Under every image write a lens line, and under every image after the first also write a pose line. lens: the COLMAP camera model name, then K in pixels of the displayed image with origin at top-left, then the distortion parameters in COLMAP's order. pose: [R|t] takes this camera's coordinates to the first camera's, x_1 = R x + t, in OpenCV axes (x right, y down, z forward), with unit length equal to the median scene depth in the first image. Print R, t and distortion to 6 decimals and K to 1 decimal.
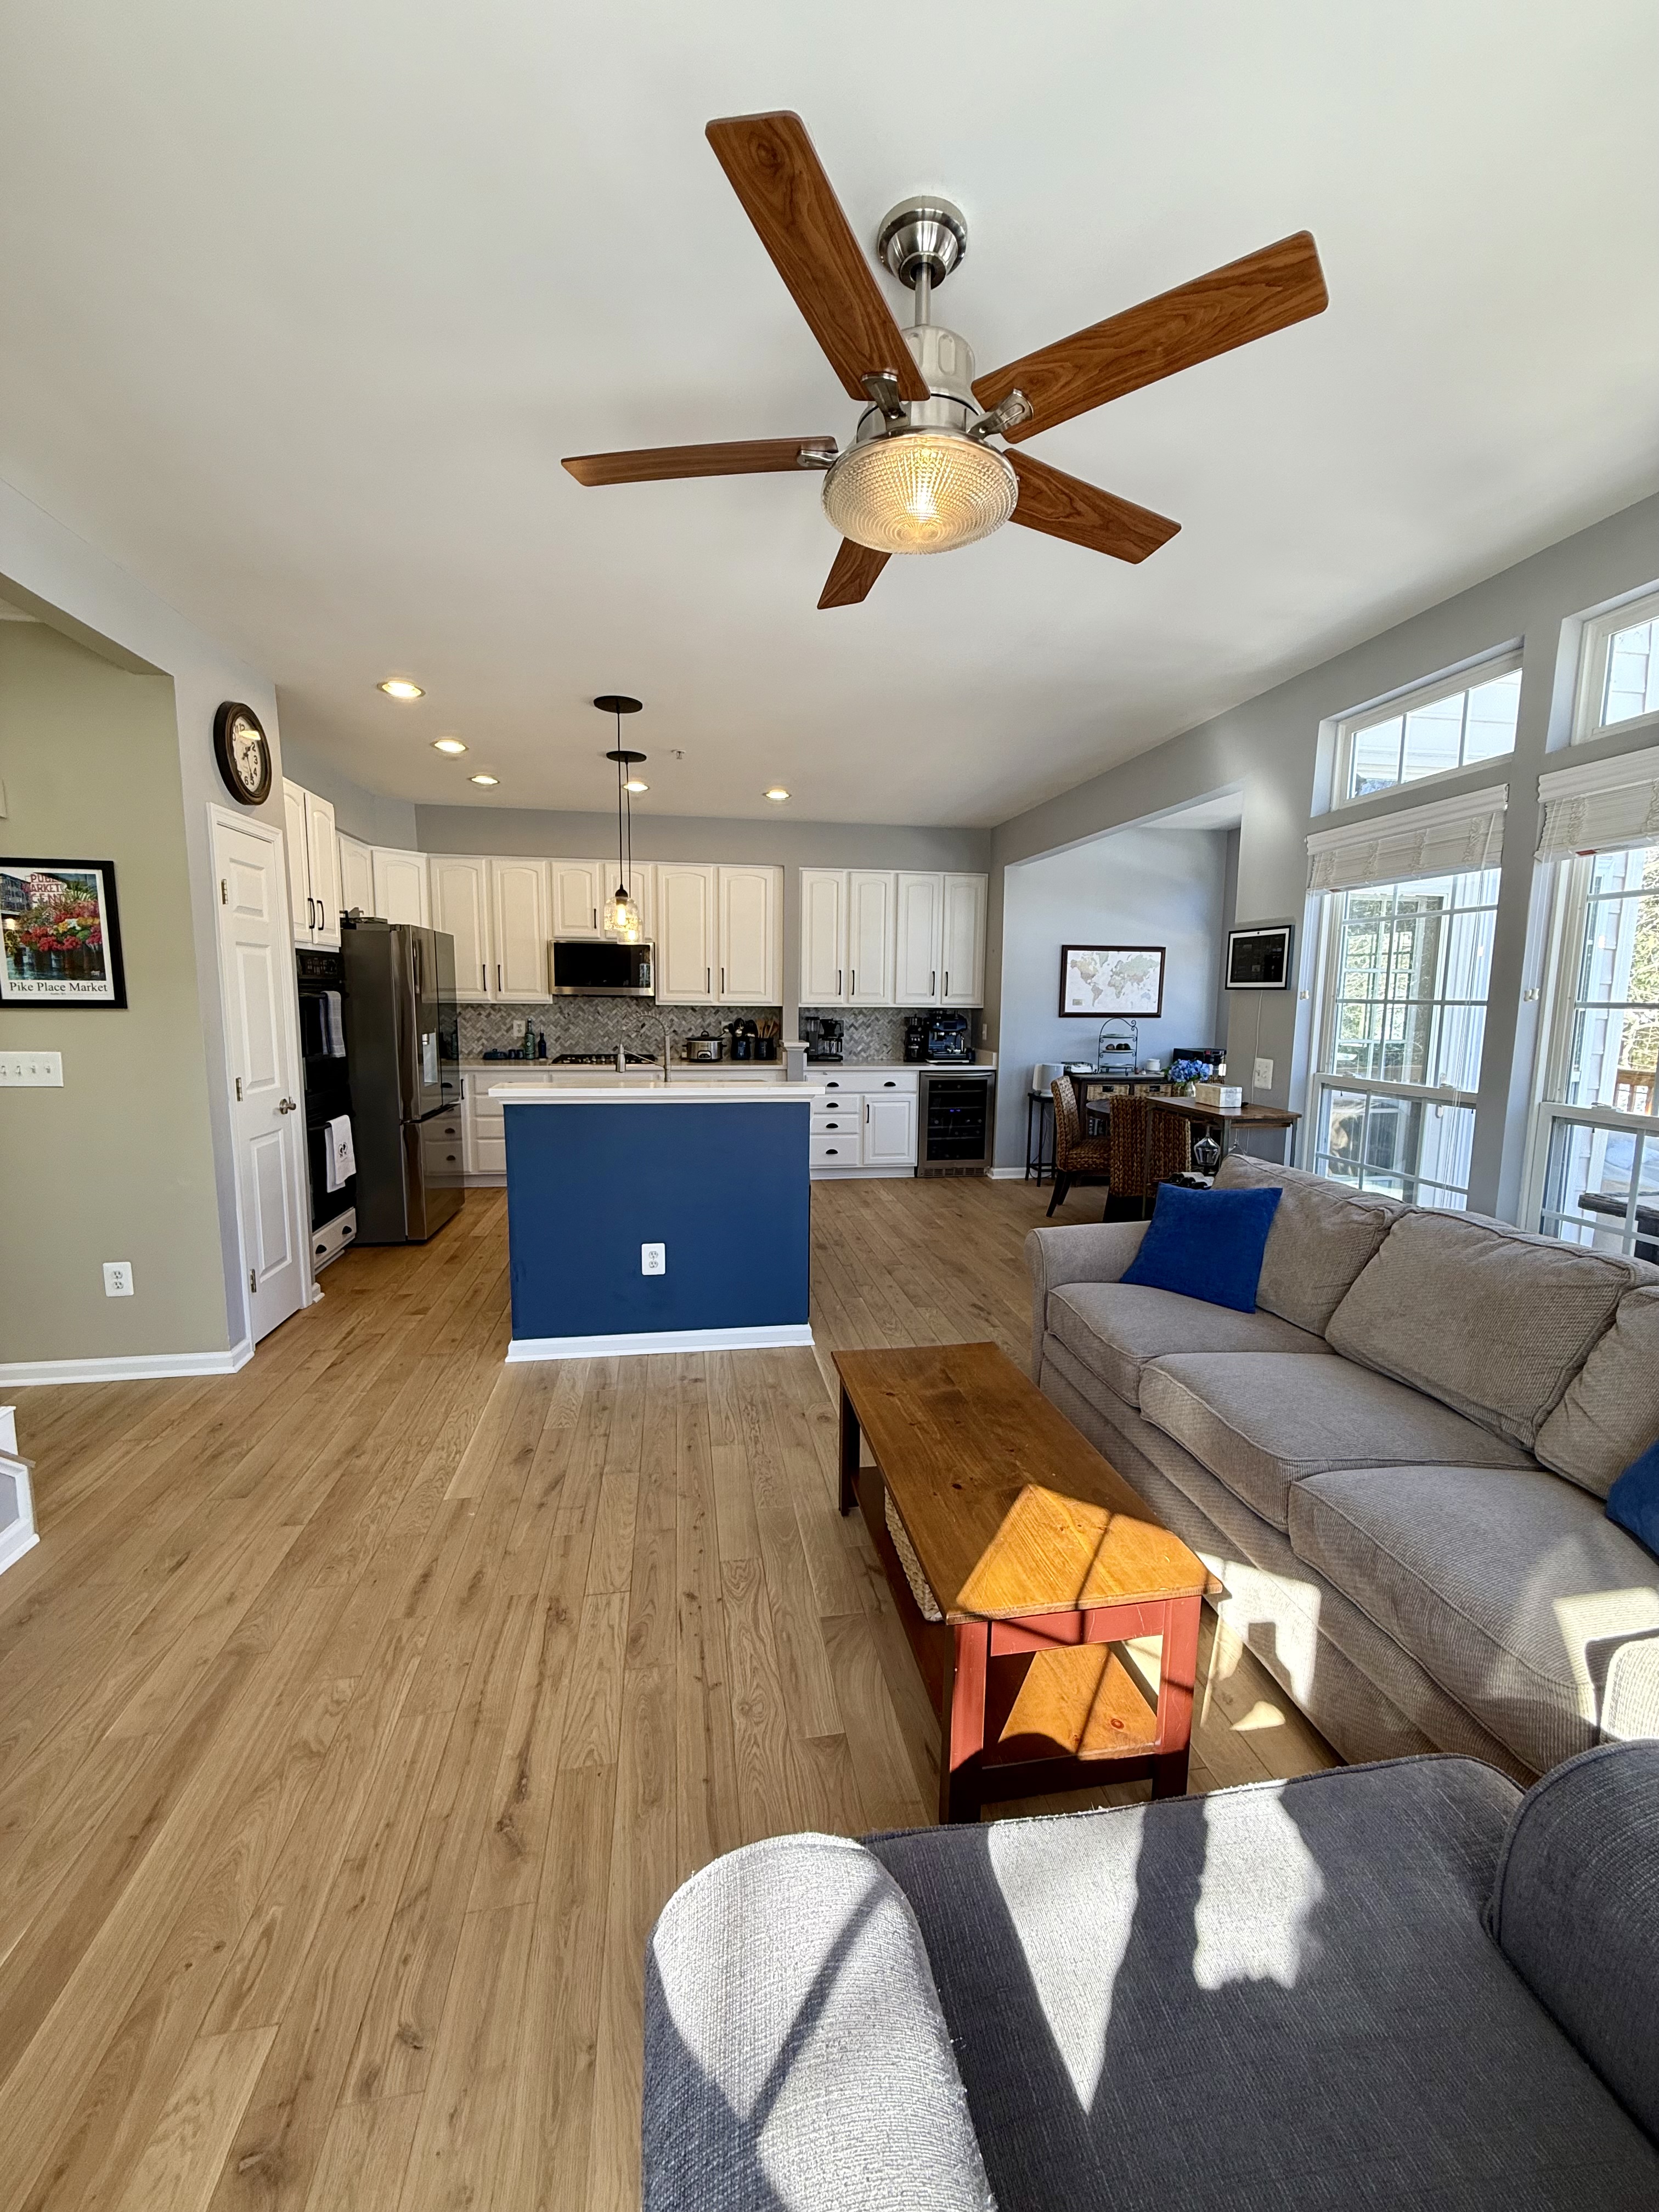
lens RADIAL K [[882.0, 0, 829.8], [0, 882.0, 1104.6], [0, 0, 1]] dist [-0.000921, 0.000402]
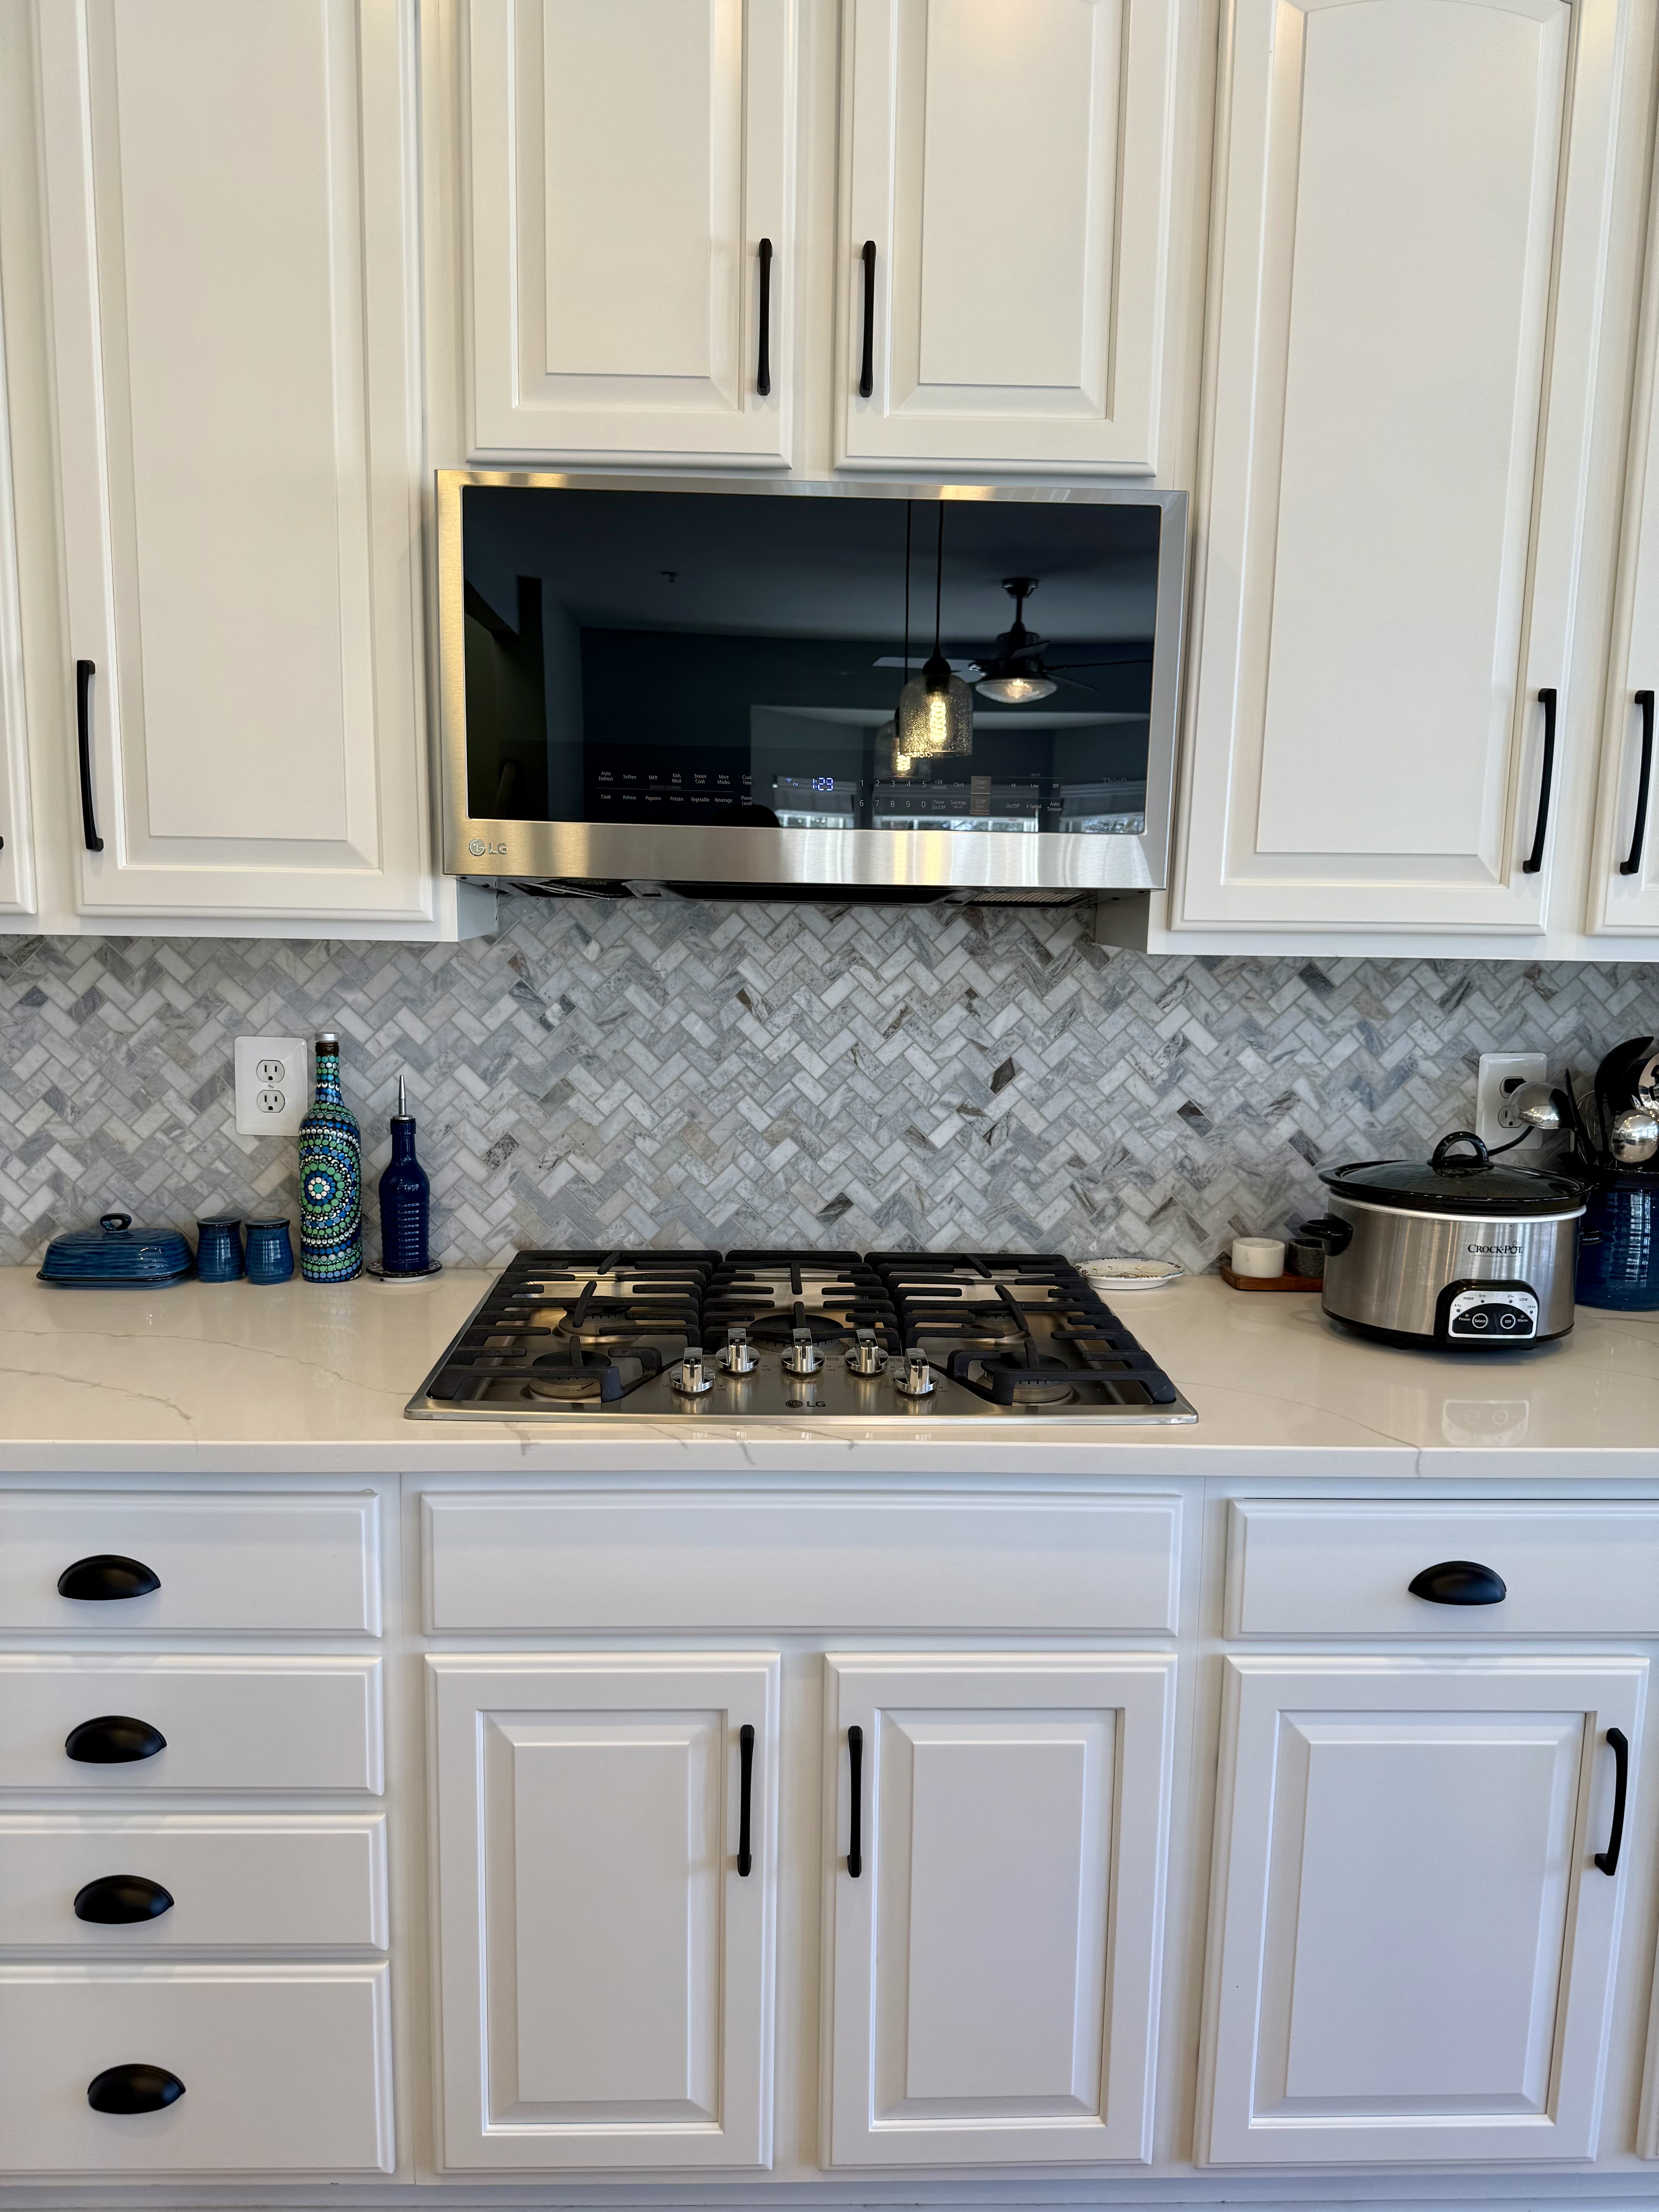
lens RADIAL K [[1549.3, 0, 816.7], [0, 1549.3, 1114.6], [0, 0, 1]] dist [0.078286, -0.103552]
pose [[0.990954, 0.023821, -0.132074, -0.324350], [-0.022280, 0.999665, 0.013136, -0.132679], [0.132342, -0.010074, 0.991153, 1.104424]]
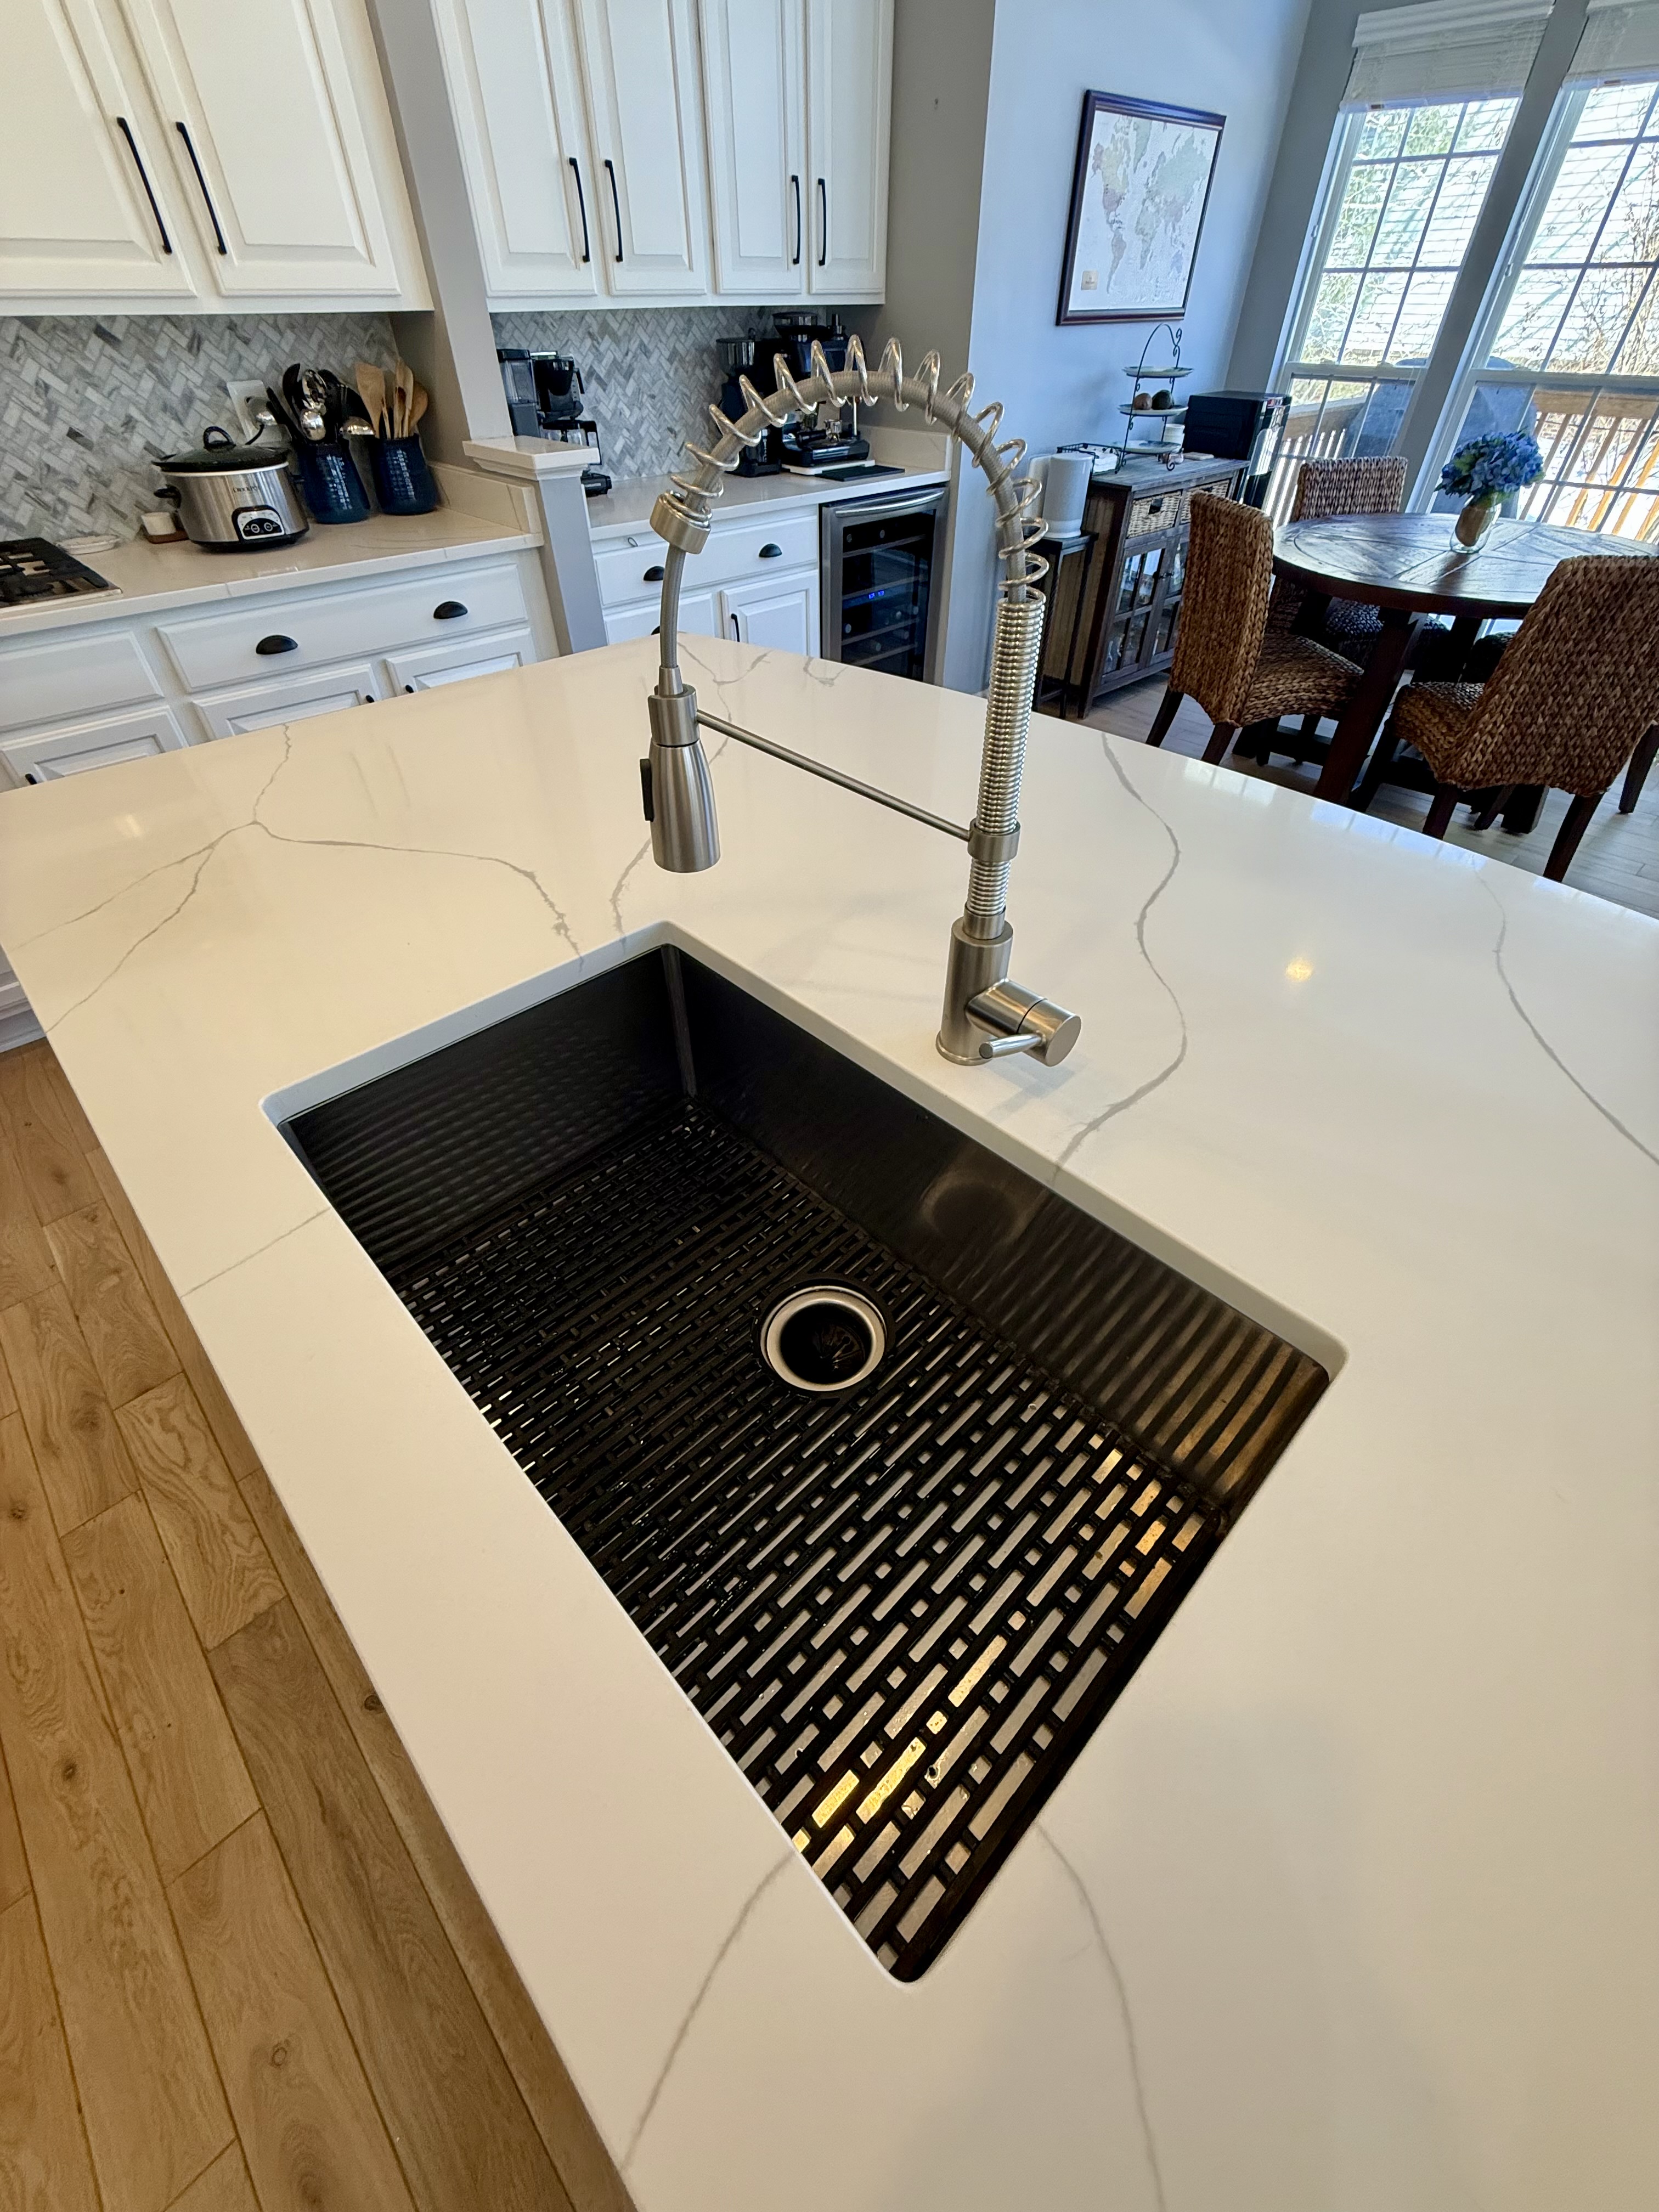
lens RADIAL K [[882.0, 0, 828.0], [0, 882.0, 1104.8], [0, 0, 1]] dist [-0.000921, 0.000402]
pose [[0.828564, -0.389706, 0.402010, -0.271575], [0.084491, 0.796815, 0.598287, -0.092824], [-0.553483, -0.461753, 0.693138, 0.859208]]
